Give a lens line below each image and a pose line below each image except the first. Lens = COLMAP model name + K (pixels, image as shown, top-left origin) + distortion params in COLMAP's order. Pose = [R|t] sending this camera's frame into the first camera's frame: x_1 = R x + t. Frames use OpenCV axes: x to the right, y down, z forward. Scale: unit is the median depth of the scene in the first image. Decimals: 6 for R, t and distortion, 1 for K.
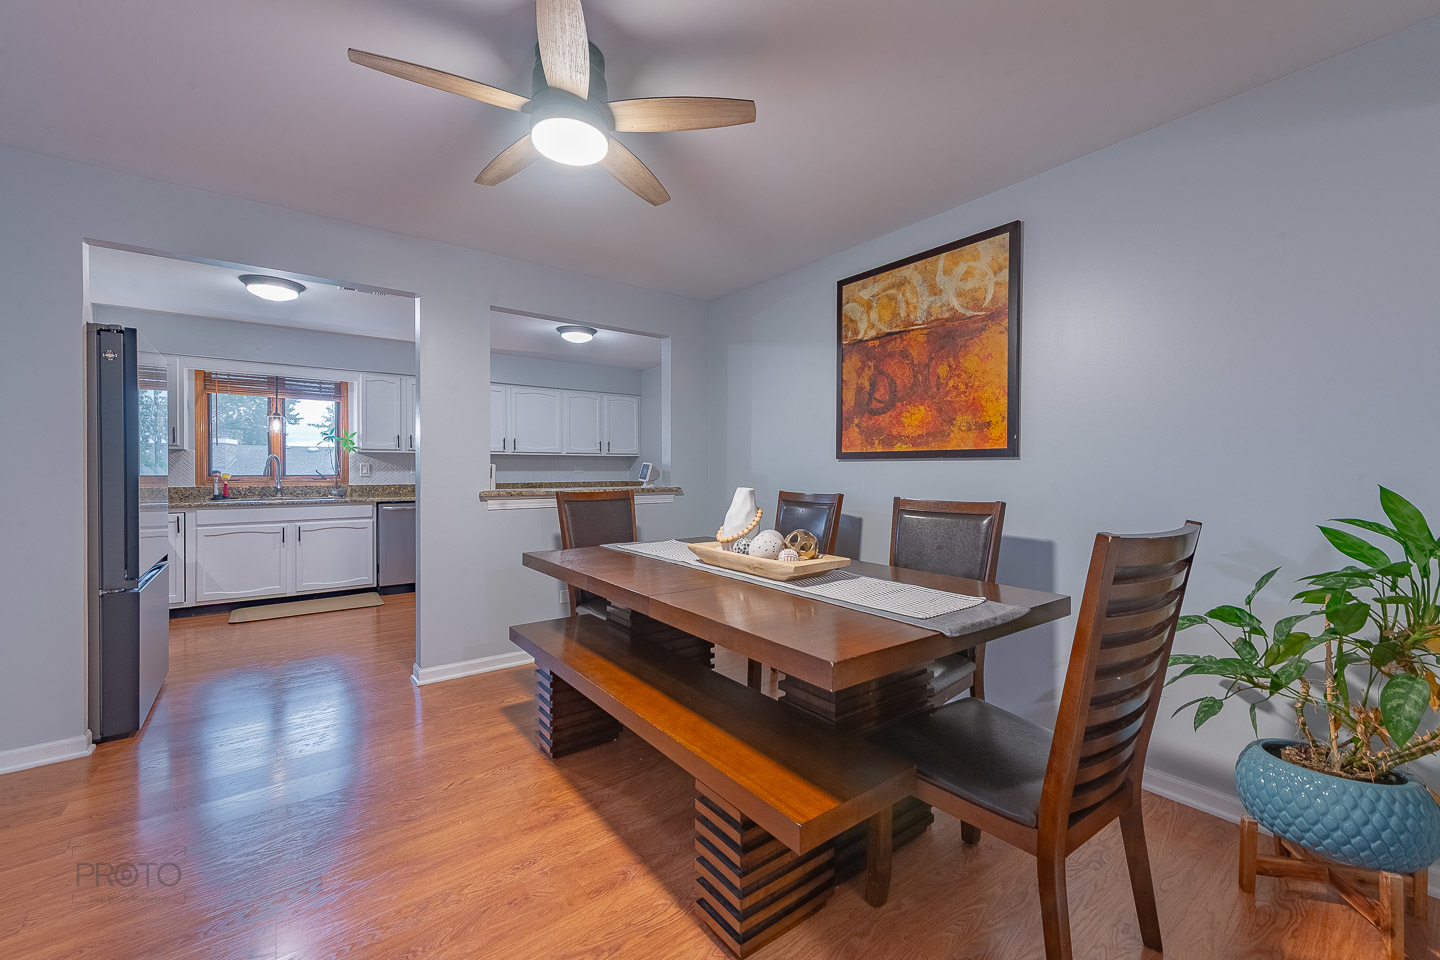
lens RADIAL K [[599.5, 0, 749.0], [0, 599.5, 473.5], [0, 0, 1]] dist [0.019619, -0.007878]
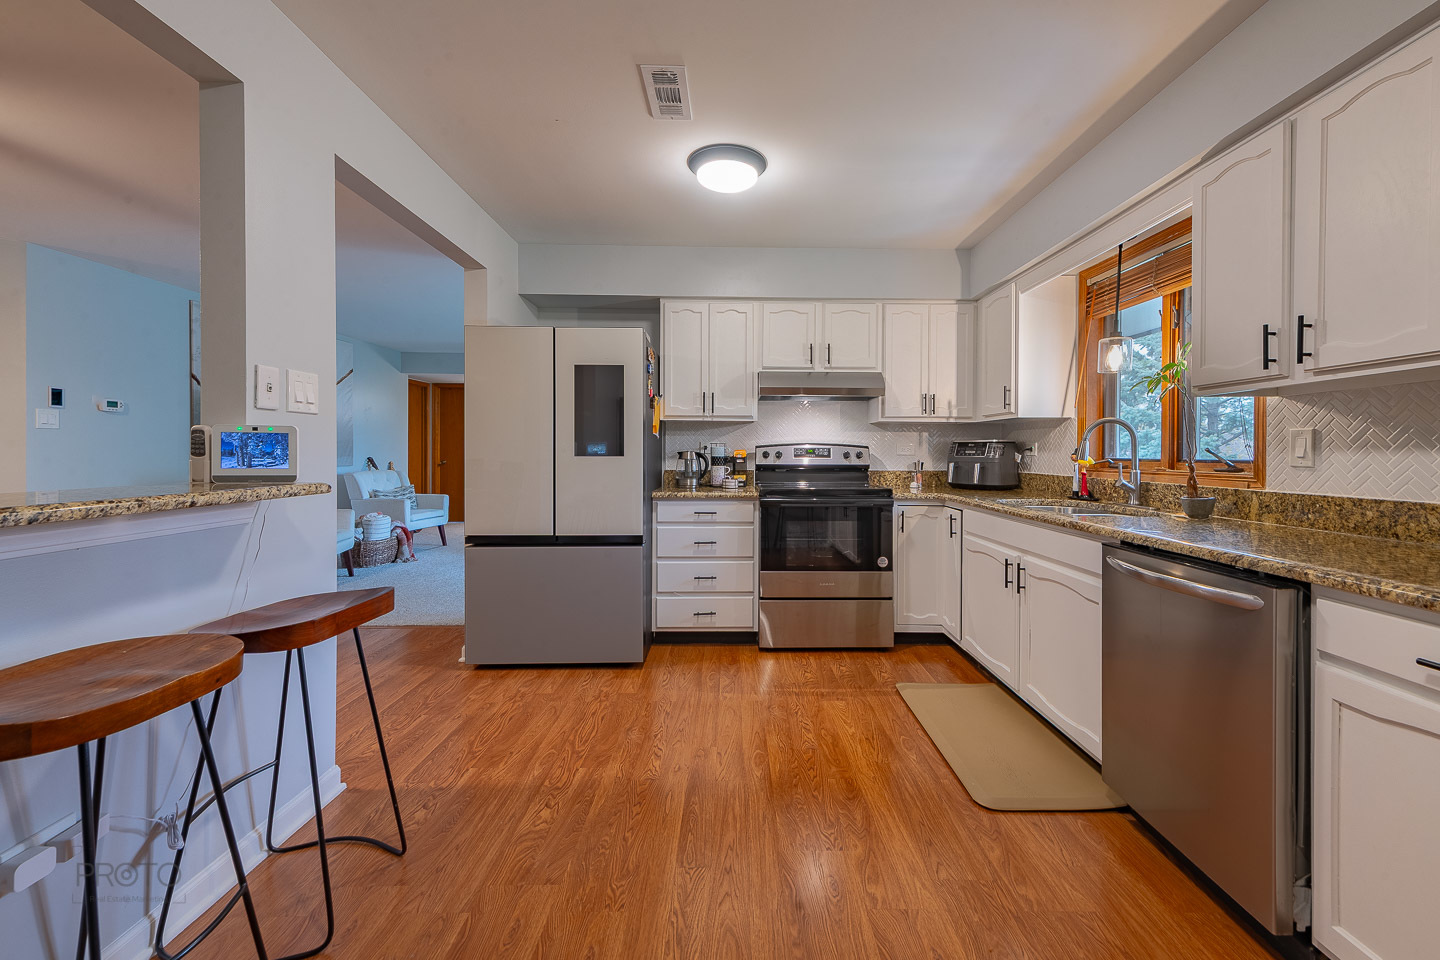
lens RADIAL K [[595.1, 0, 728.3], [0, 595.1, 454.2], [0, 0, 1]] dist [0.015064, -0.000453]
pose [[-0.633931, -0.000298, -0.773390, -0.206606], [-0.013043, 0.999862, 0.010305, -0.001604], [0.773280, 0.016620, -0.633847, 1.046812]]
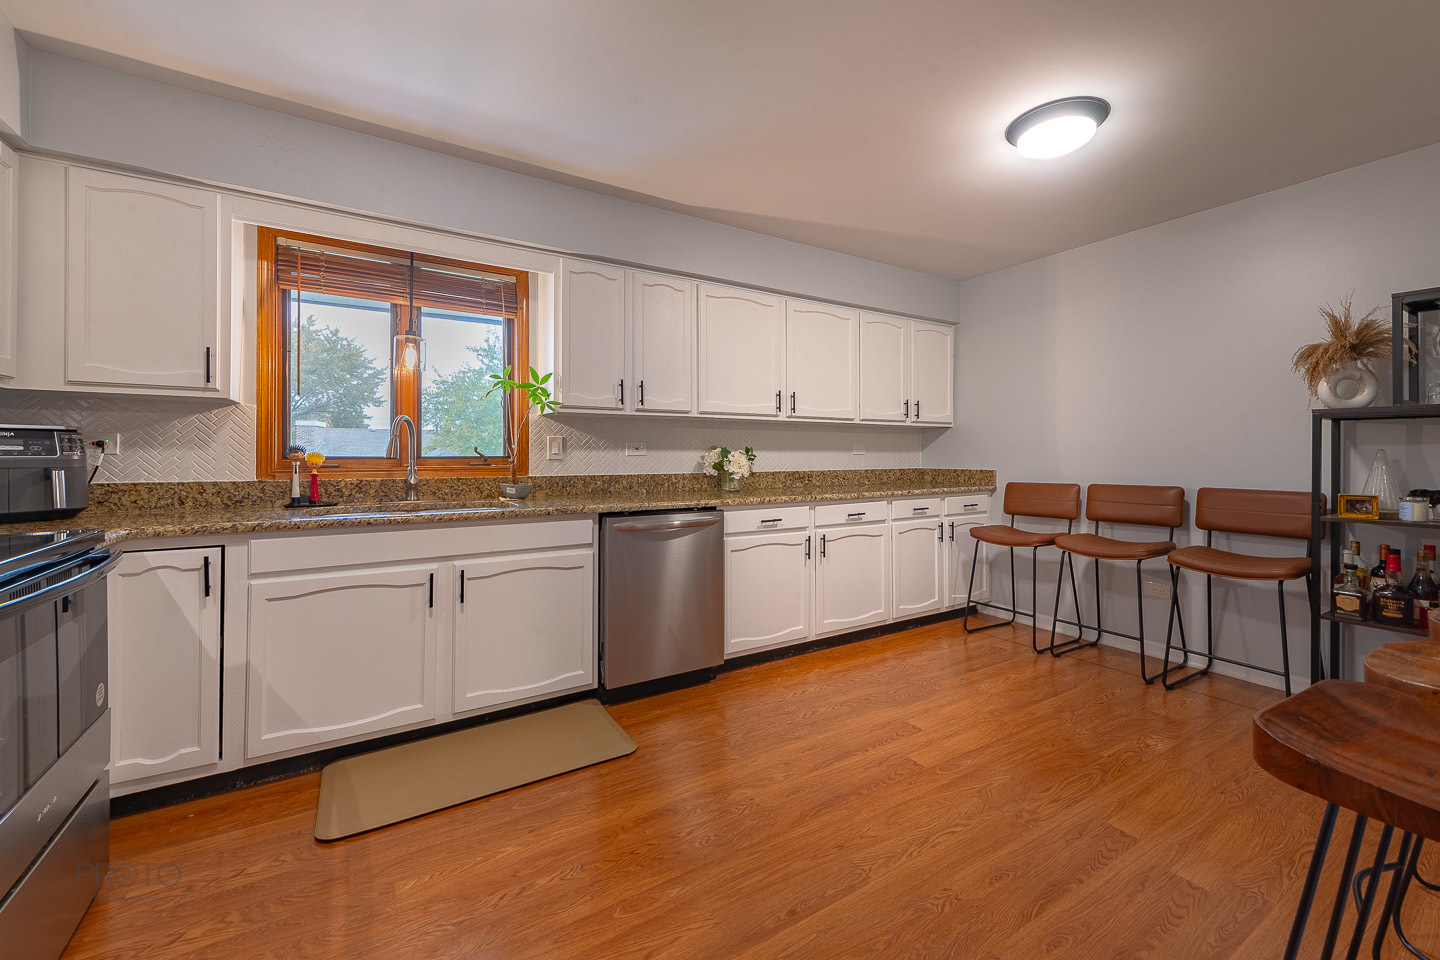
lens RADIAL K [[595.1, 0, 728.3], [0, 595.1, 454.2], [0, 0, 1]] dist [0.015064, -0.000453]
pose [[0.994073, 0.003268, -0.108669, -0.463147], [-0.003895, 0.999977, -0.005562, 0.002311], [0.108649, 0.005952, 0.994062, 0.536259]]
